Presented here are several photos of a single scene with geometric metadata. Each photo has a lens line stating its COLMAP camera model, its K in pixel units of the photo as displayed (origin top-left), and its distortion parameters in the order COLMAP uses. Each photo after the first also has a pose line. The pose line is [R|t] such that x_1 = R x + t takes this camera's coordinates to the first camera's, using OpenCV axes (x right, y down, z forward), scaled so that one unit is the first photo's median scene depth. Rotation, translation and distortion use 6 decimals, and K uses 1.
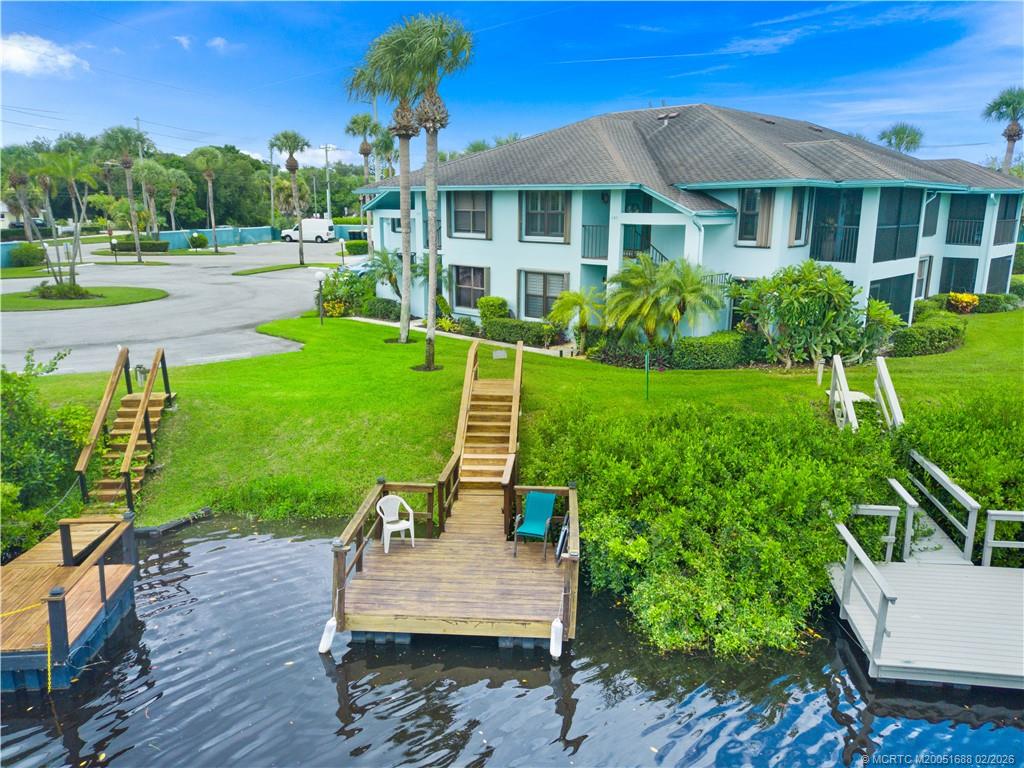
lens RADIAL K [[791.5, 0, 512.0], [0, 791.5, 384.0], [0, 0, 1]] dist [0.118888, -0.212244]
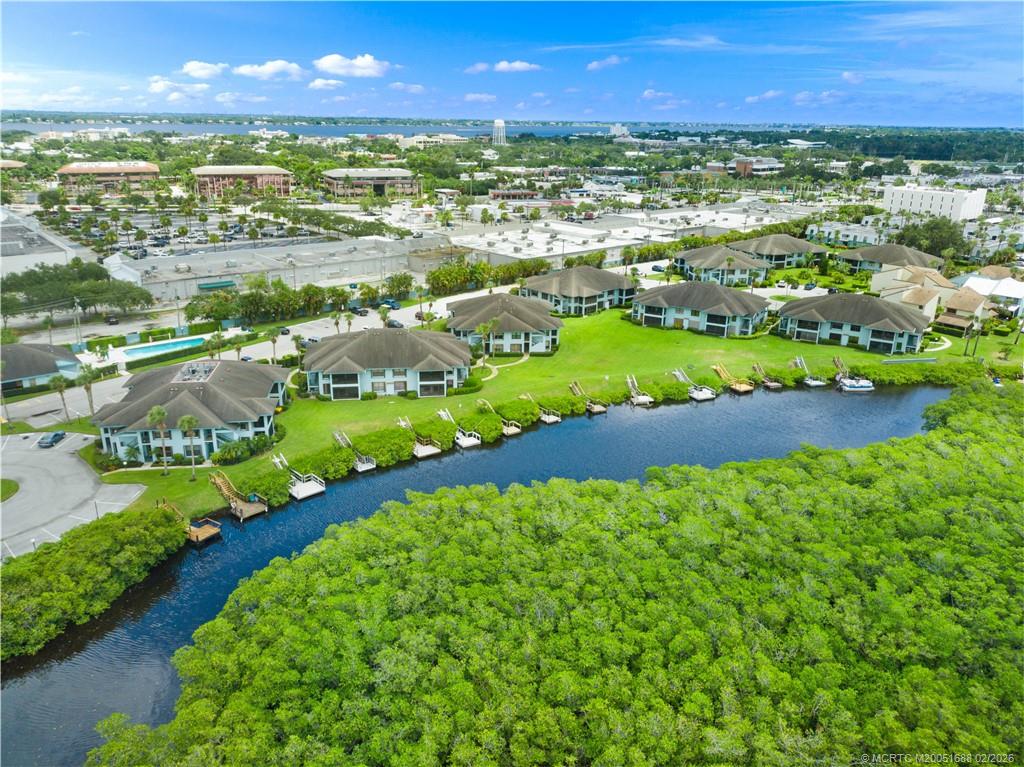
lens RADIAL K [[791.5, 0, 512.0], [0, 791.5, 383.5], [0, 0, 1]] dist [0.118888, -0.212244]
pose [[0.628251, -0.255000, 0.735035, -2.513062], [0.168117, 0.966936, 0.191758, -1.294592], [-0.759630, 0.003099, 0.650348, -3.885885]]
